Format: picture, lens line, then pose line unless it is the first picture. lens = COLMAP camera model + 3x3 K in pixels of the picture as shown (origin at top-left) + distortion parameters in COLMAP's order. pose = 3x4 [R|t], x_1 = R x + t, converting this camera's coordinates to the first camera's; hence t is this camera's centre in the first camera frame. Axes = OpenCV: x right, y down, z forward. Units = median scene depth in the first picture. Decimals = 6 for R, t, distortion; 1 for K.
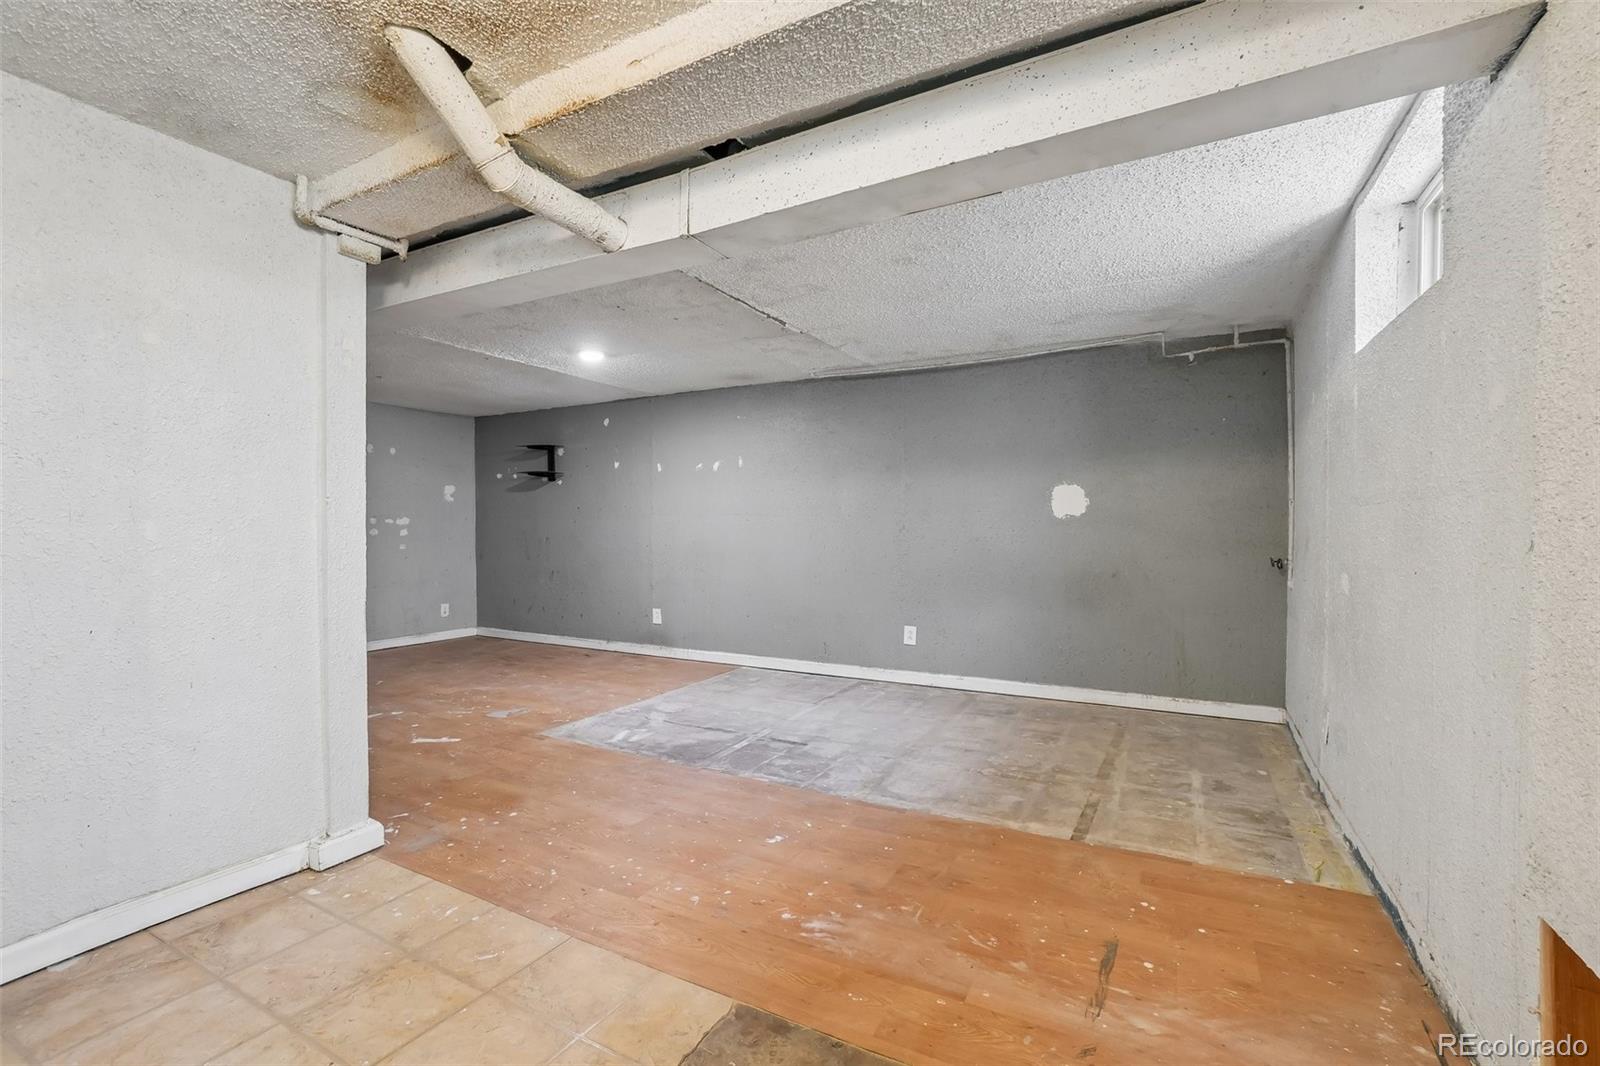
lens RADIAL K [[702.0, 0, 794.8], [0, 702.0, 527.0], [0, 0, 1]] dist [-0.060800, 0.025446]
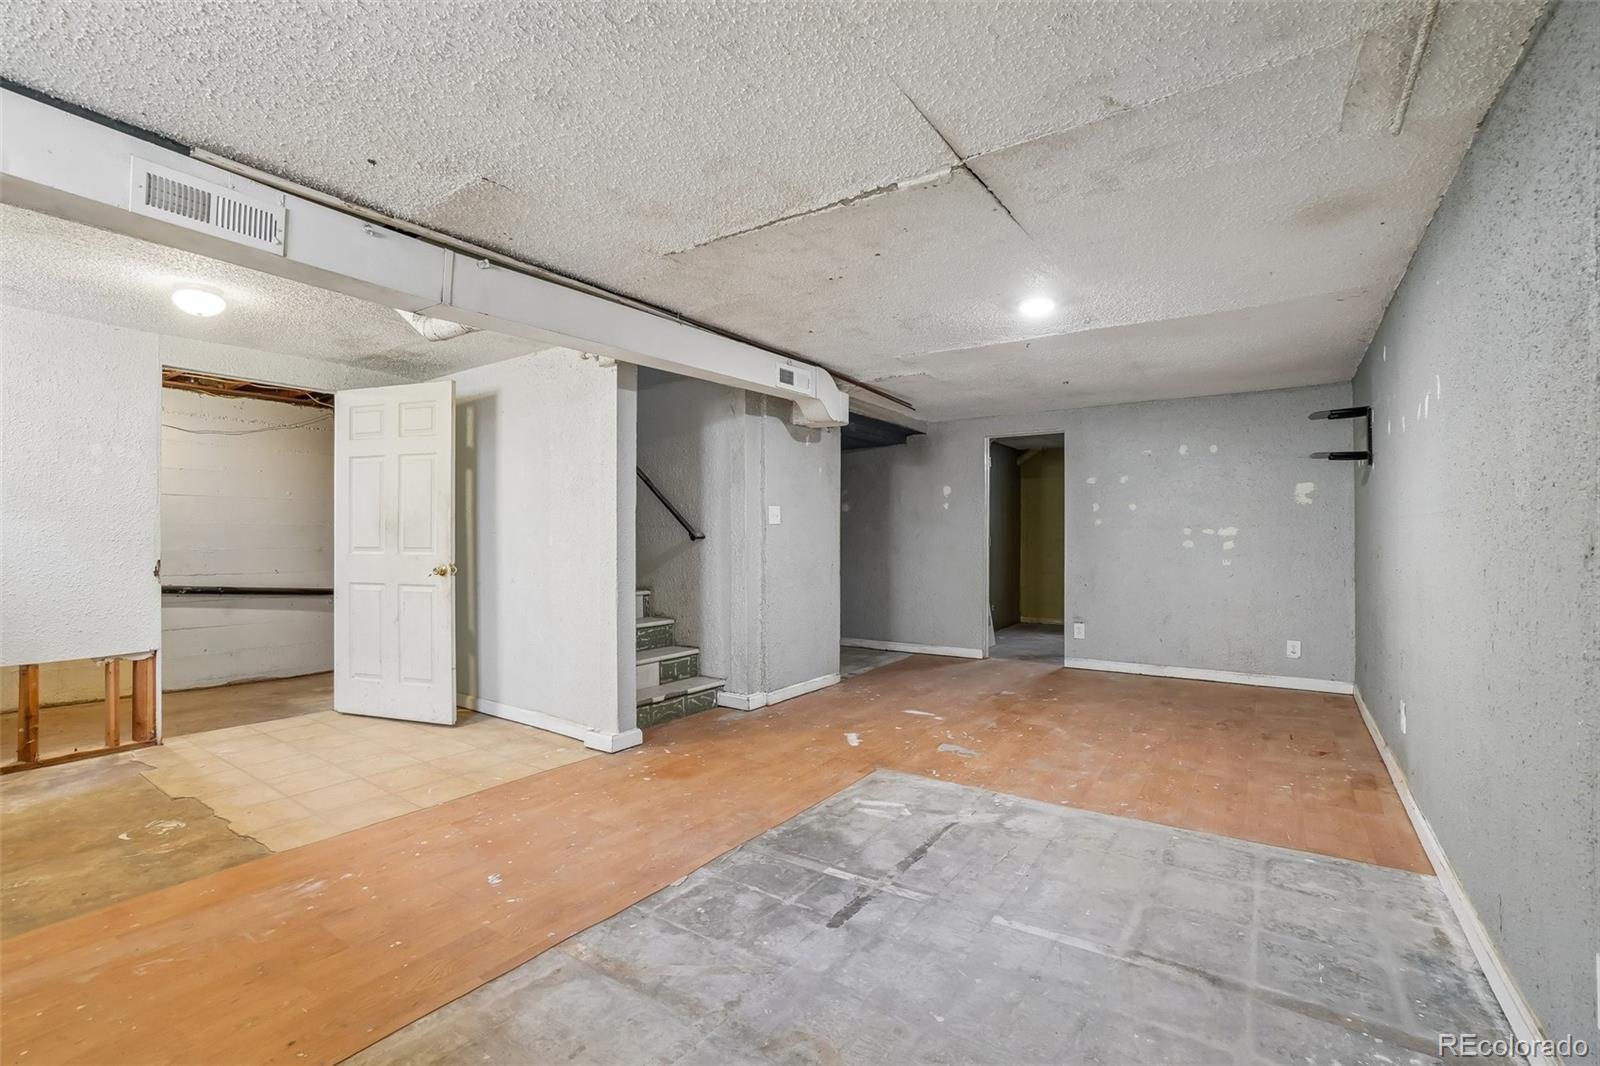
lens RADIAL K [[716.6, 0, 788.3], [0, 716.6, 525.5], [0, 0, 1]] dist [-0.052883, 0.023080]
pose [[-0.110401, -0.012279, -0.993811, 0.601590], [-0.001646, 0.999925, -0.012172, -0.007907], [0.993886, 0.000292, -0.110413, 1.035824]]
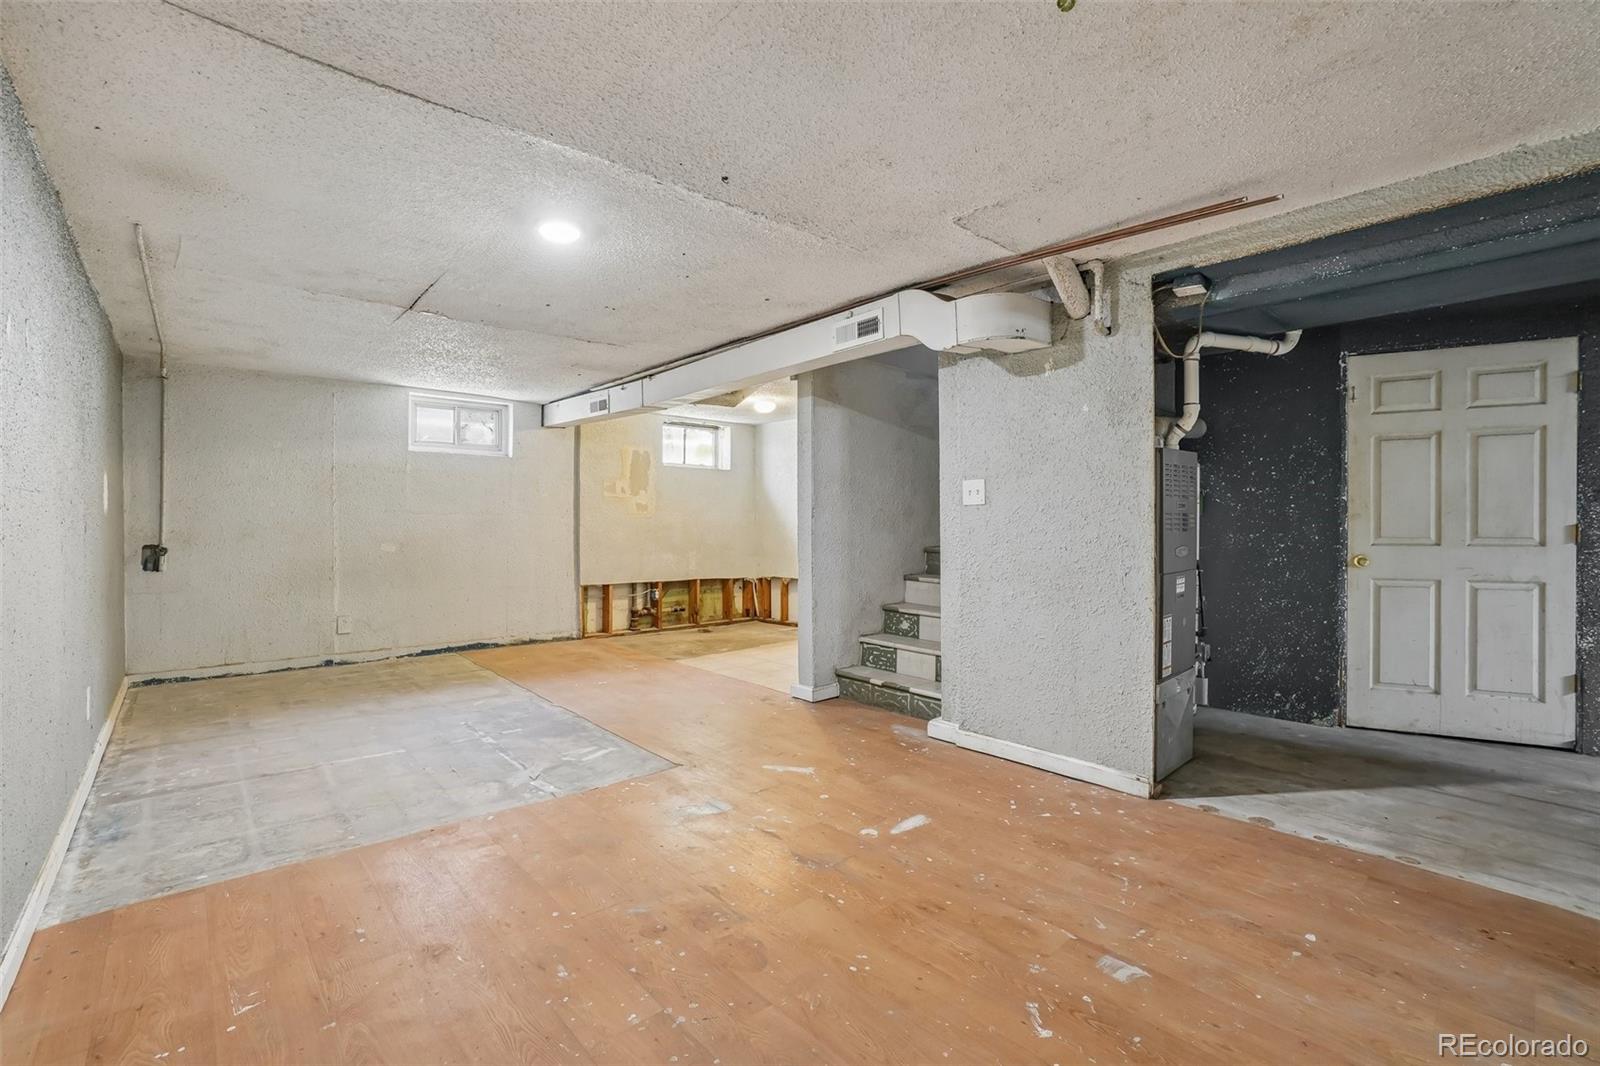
lens RADIAL K [[716.6, 0, 788.3], [0, 716.6, 525.5], [0, 0, 1]] dist [-0.052883, 0.023080]
pose [[-0.934944, -0.002036, 0.354788, -0.849312], [-0.000160, 0.999986, 0.005317, -0.001941], [-0.354794, 0.004914, -0.934932, 1.862983]]
